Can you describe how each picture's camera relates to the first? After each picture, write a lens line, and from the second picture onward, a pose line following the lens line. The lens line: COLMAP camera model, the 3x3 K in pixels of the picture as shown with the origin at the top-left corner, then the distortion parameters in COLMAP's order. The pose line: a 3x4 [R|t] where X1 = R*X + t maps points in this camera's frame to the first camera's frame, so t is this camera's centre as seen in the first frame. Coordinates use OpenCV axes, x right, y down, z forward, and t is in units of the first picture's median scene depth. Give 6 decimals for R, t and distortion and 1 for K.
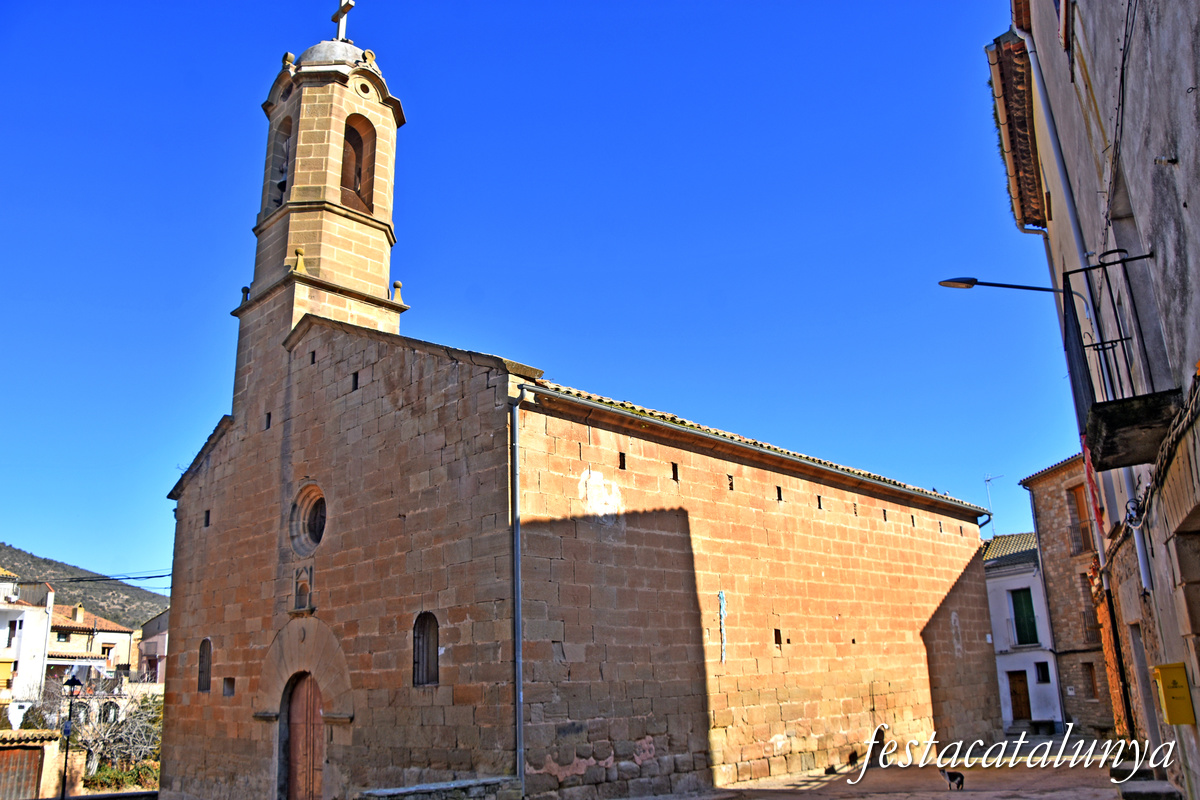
lens RADIAL K [[927.9, 0, 597.2], [0, 927.9, 398.1], [0, 0, 1]] dist [-0.103874, 0.000883]
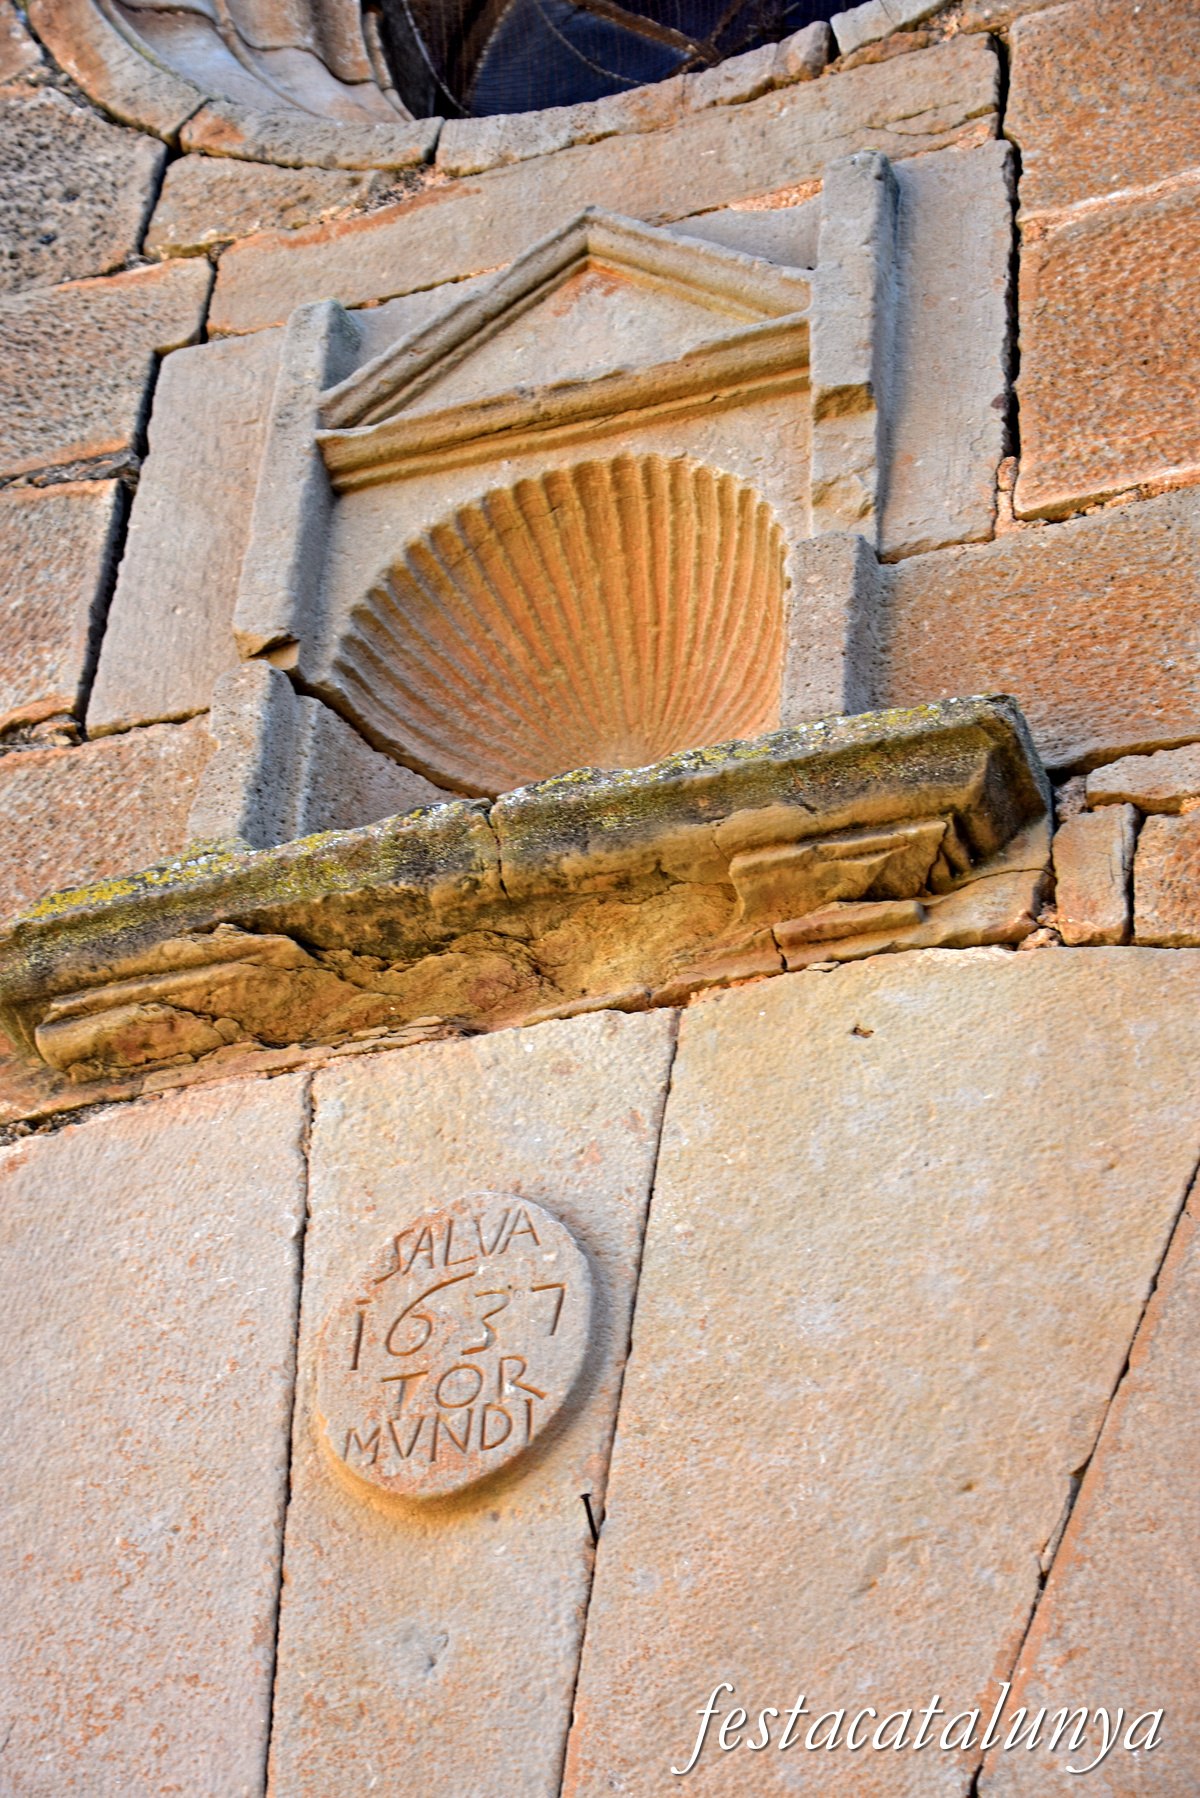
lens RADIAL K [[4320.1, 0, 589.1], [0, 4320.1, 891.5], [0, 0, 1]] dist [0.618613, 0.000000]
pose [[0.918360, 0.337697, 0.206339, -0.049511], [-0.220040, 0.869088, -0.443023, 0.043911], [-0.328934, 0.361451, 0.872442, 0.112944]]
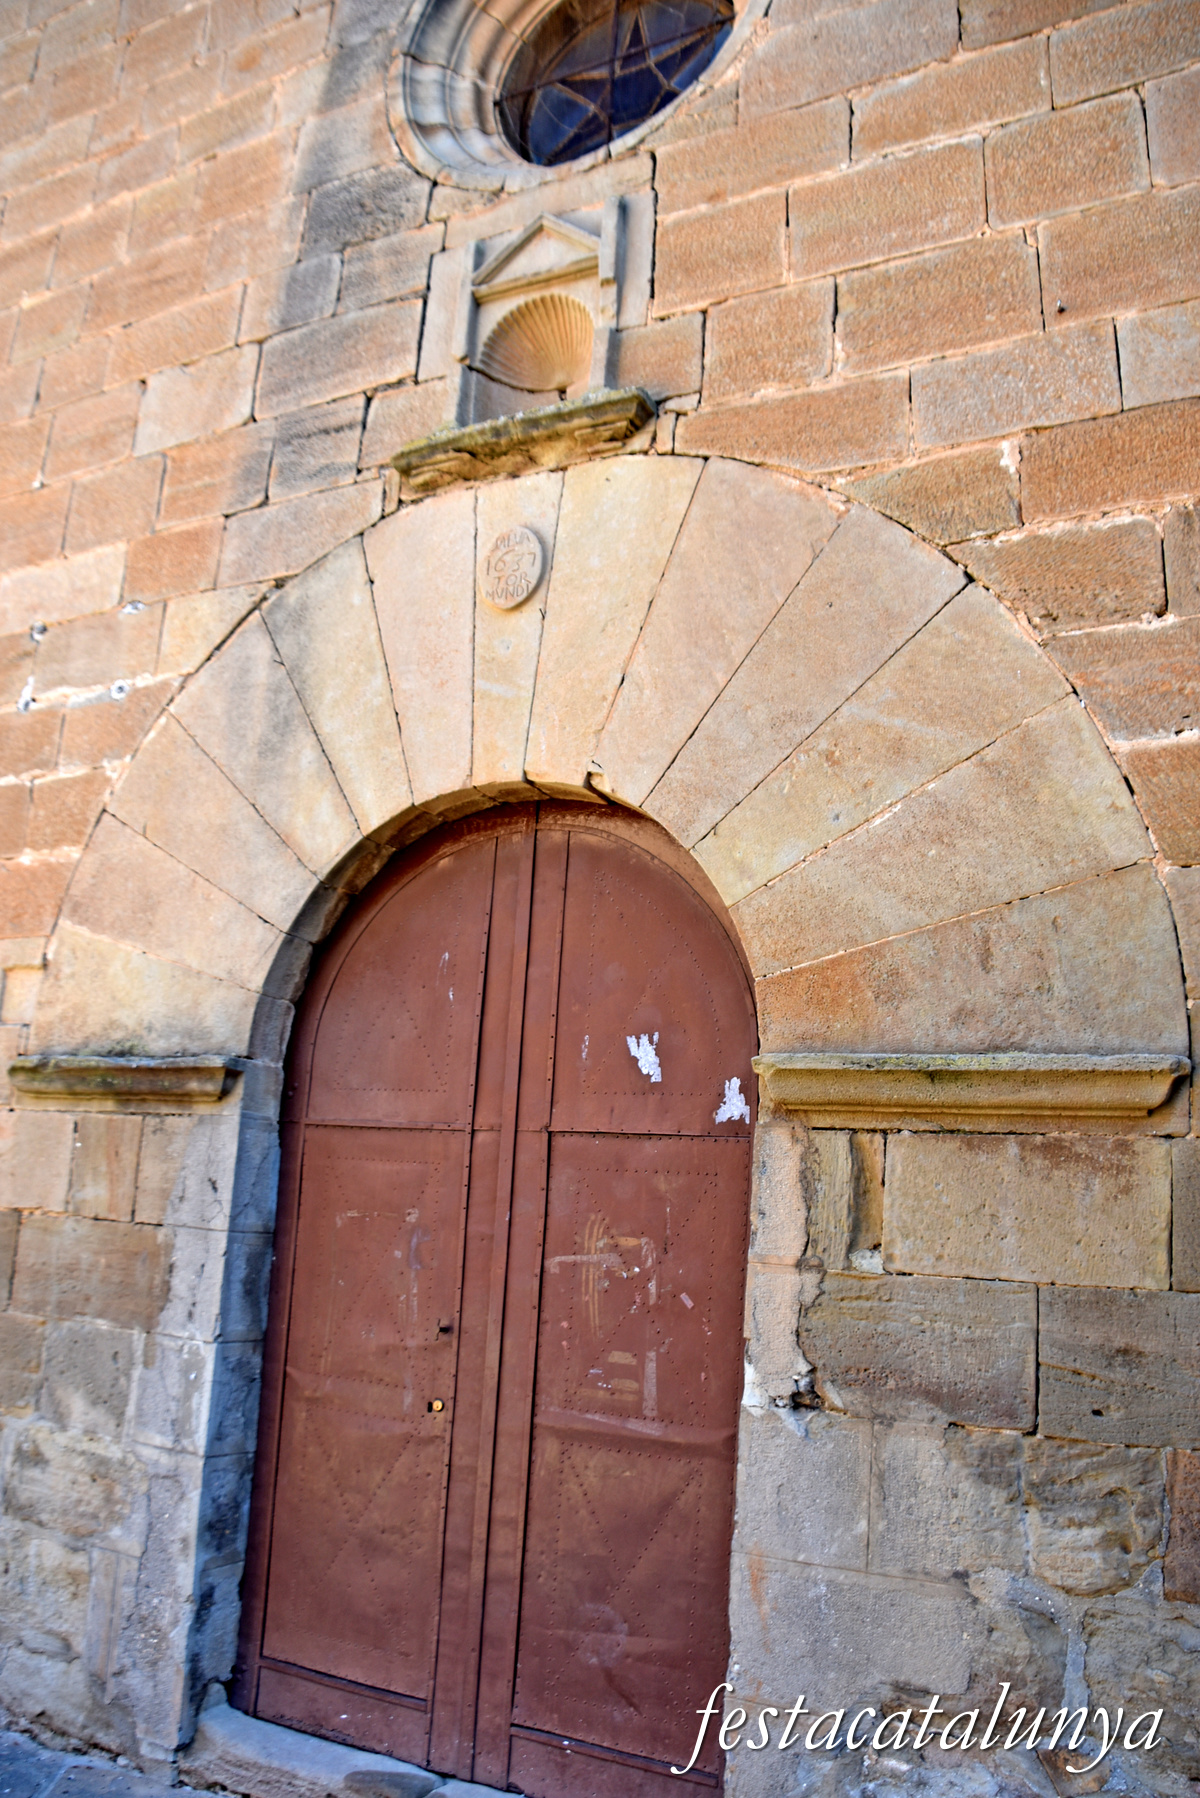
lens RADIAL K [[1390.3, 0, 603.6], [0, 1390.3, 898.4], [0, 0, 1]] dist [-0.103874, 0.000883]
pose [[0.952031, 0.163697, 0.258534, -0.049254], [-0.180757, 0.982566, 0.043488, 0.041128], [-0.246908, -0.088134, 0.965023, 0.103329]]
